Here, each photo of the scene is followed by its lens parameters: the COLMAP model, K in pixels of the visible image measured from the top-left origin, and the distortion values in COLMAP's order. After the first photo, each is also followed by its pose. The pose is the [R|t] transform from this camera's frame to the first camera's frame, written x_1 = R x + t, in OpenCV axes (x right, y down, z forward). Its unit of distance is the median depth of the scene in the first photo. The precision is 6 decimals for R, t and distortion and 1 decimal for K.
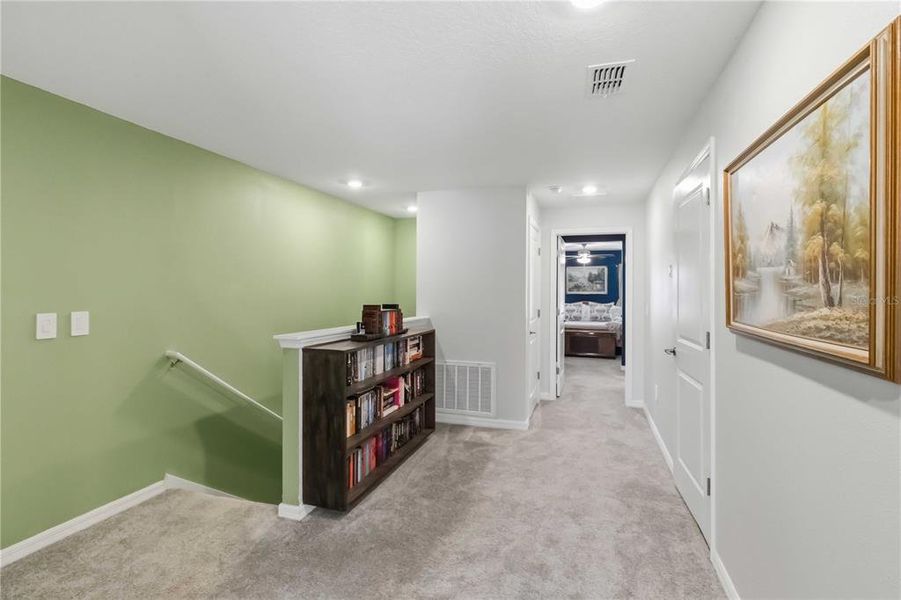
lens RADIAL K [[424.7, 0, 452.2], [0, 424.7, 295.1], [0, 0, 1]] dist [0.002639, 0.000985]
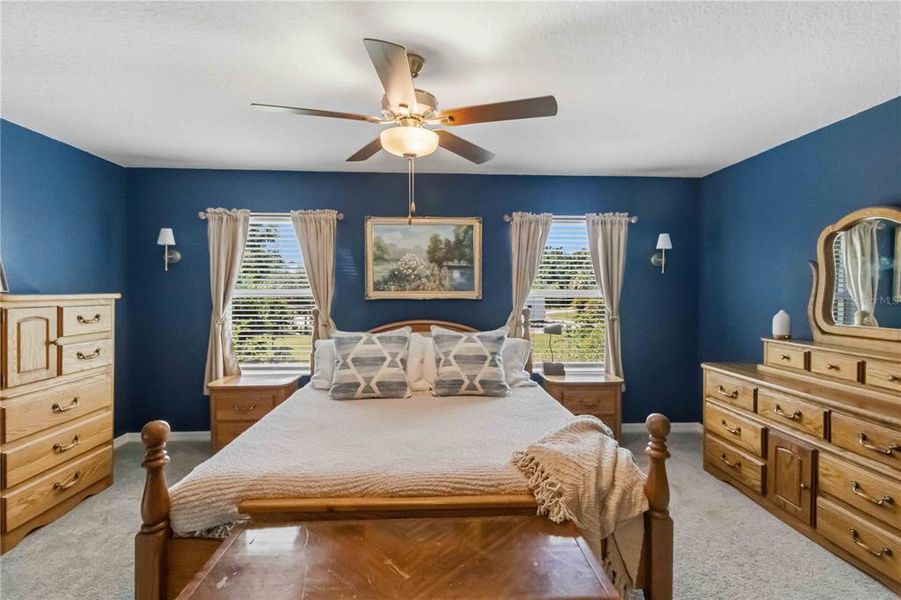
lens RADIAL K [[424.7, 0, 447.3], [0, 424.7, 295.2], [0, 0, 1]] dist [0.002639, 0.000985]
pose [[0.940571, -0.006264, 0.339539, 0.220047], [0.006202, 0.999980, 0.001267, -0.005681], [-0.339540, 0.000914, 0.940591, 0.680880]]
